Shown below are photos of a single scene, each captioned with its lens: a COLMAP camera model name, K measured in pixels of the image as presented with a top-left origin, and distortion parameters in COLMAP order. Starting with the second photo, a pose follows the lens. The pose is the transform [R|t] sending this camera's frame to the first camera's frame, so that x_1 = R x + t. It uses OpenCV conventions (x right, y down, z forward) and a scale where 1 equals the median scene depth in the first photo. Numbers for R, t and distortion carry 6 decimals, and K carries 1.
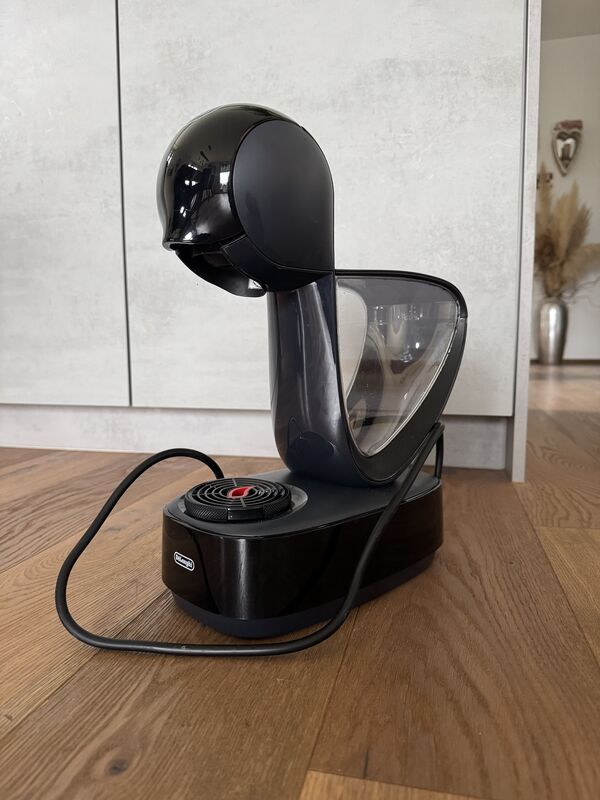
lens RADIAL K [[577.5, 0, 301.0], [0, 577.5, 401.6], [0, 0, 1]] dist [-0.009830, -0.020869]
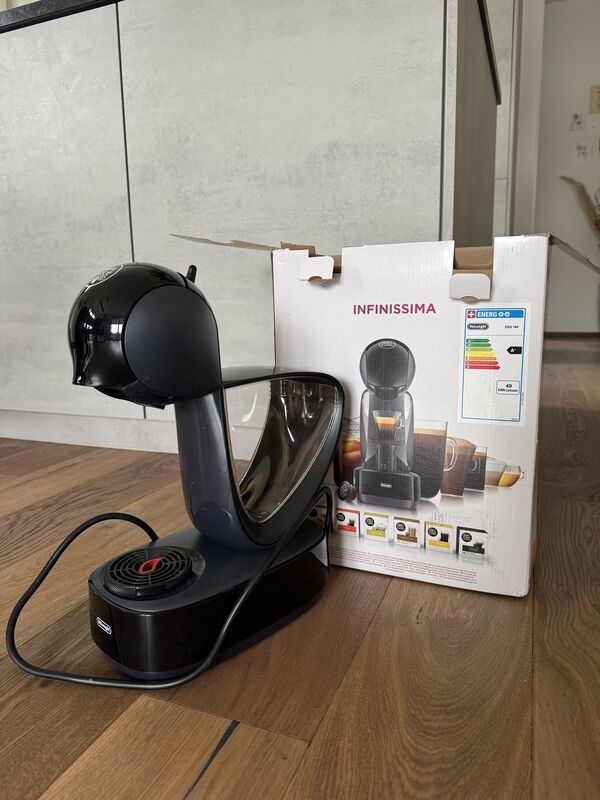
lens RADIAL K [[577.5, 0, 298.2], [0, 577.5, 406.5], [0, 0, 1]] dist [-0.009830, -0.020869]
pose [[0.989377, 0.013600, -0.144737, 0.263990], [-0.002587, 0.997104, 0.076003, -0.141456], [0.145351, -0.074821, 0.986547, -0.230870]]
